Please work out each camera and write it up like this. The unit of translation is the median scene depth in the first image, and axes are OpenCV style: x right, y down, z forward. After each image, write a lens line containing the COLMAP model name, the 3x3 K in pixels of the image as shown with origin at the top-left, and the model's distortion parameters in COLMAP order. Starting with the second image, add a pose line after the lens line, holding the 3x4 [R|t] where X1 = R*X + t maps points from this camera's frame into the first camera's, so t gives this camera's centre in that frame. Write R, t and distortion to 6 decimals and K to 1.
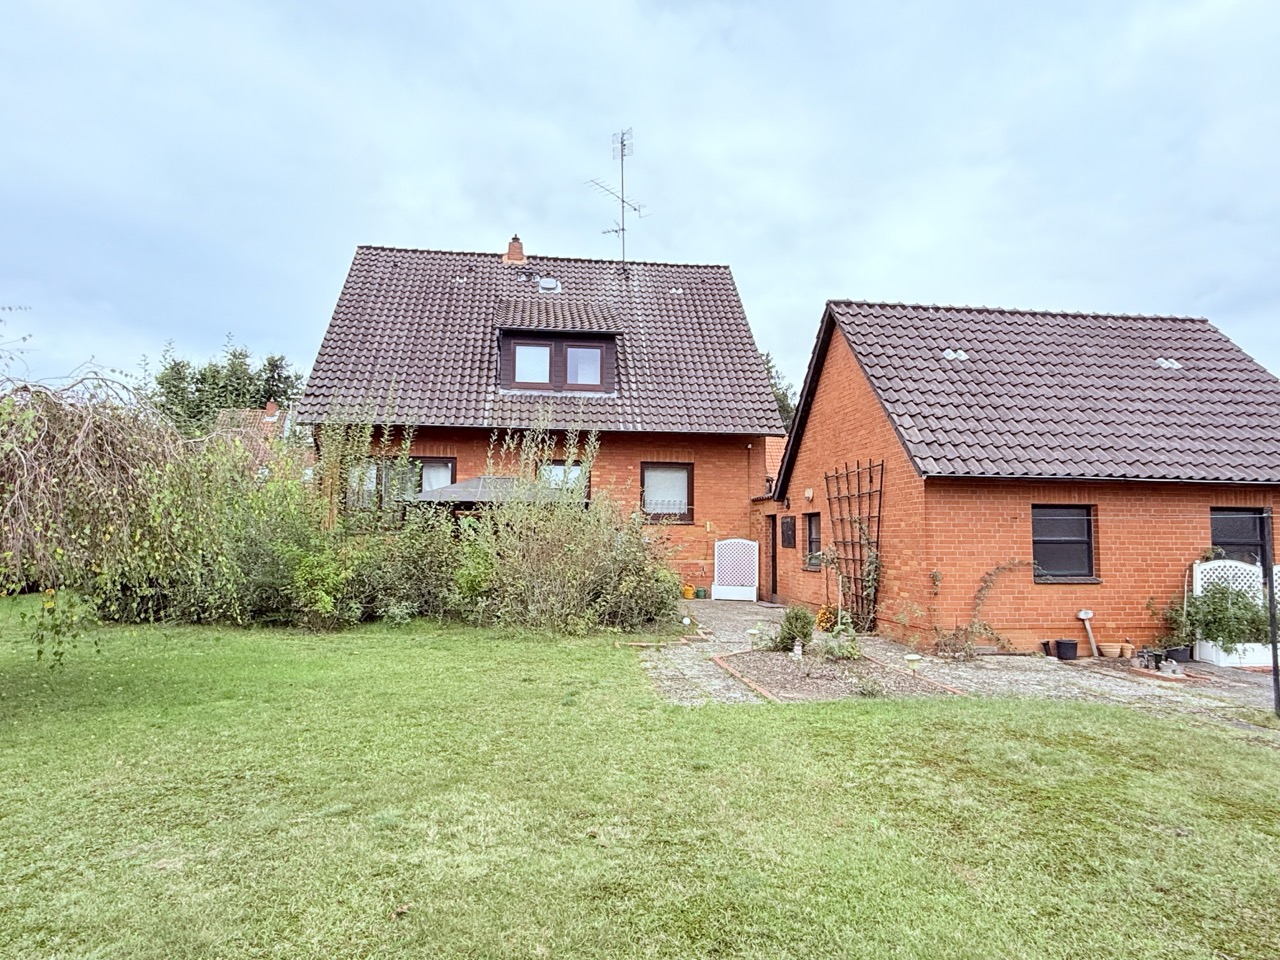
lens RADIAL K [[790.5, 0, 640.0], [0, 790.5, 480.0], [0, 0, 1]] dist [-0.003650, 0.000601]
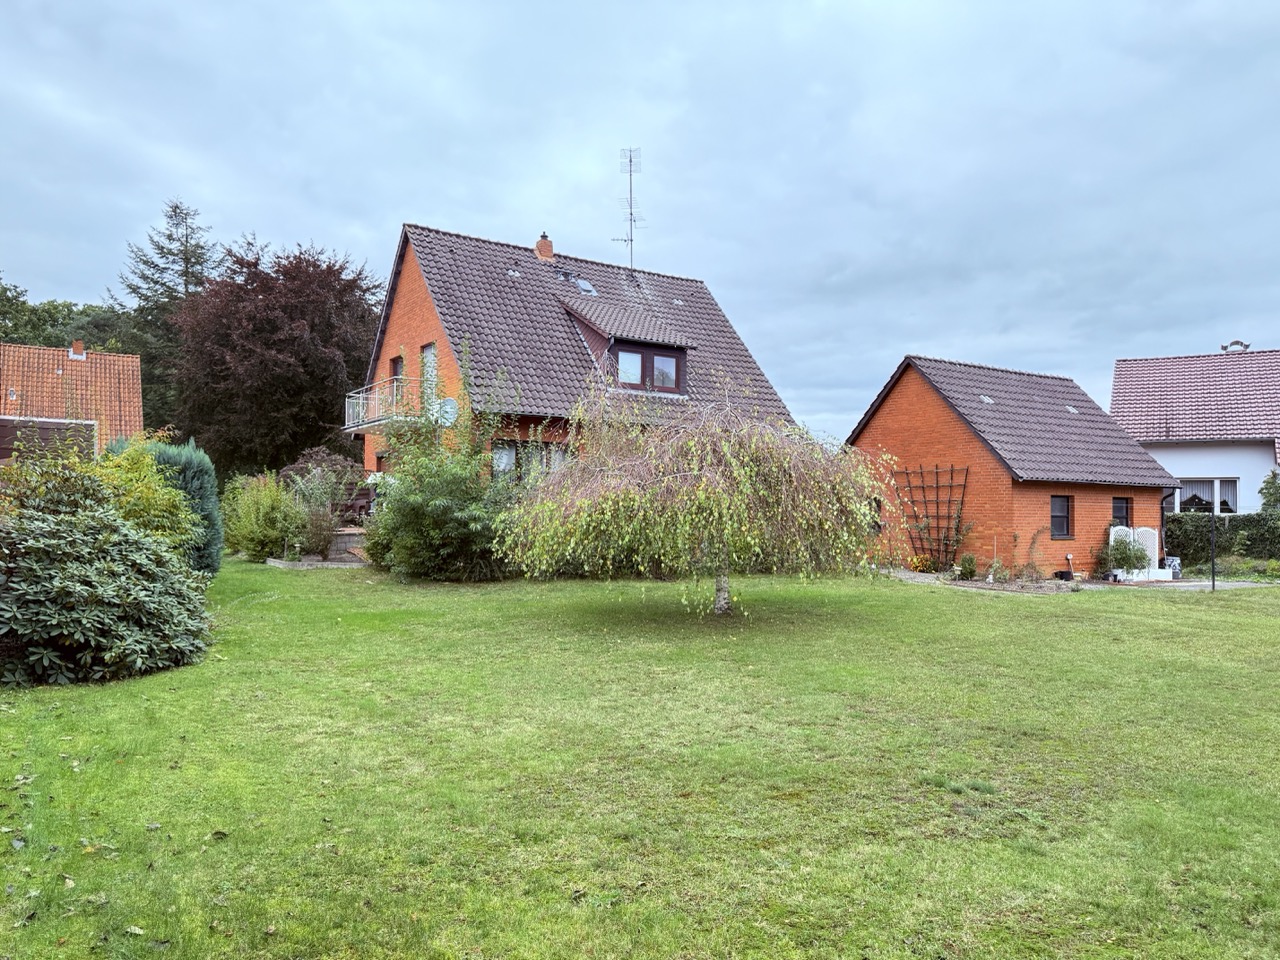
lens RADIAL K [[950.7, 0, 642.7], [0, 950.7, 505.2], [0, 0, 1]] dist [0.068413, -0.068478]
pose [[0.885510, 0.004022, 0.464603, -0.796577], [-0.034110, 0.997827, 0.056374, -0.022286], [-0.463367, -0.065767, 0.883723, -0.291806]]
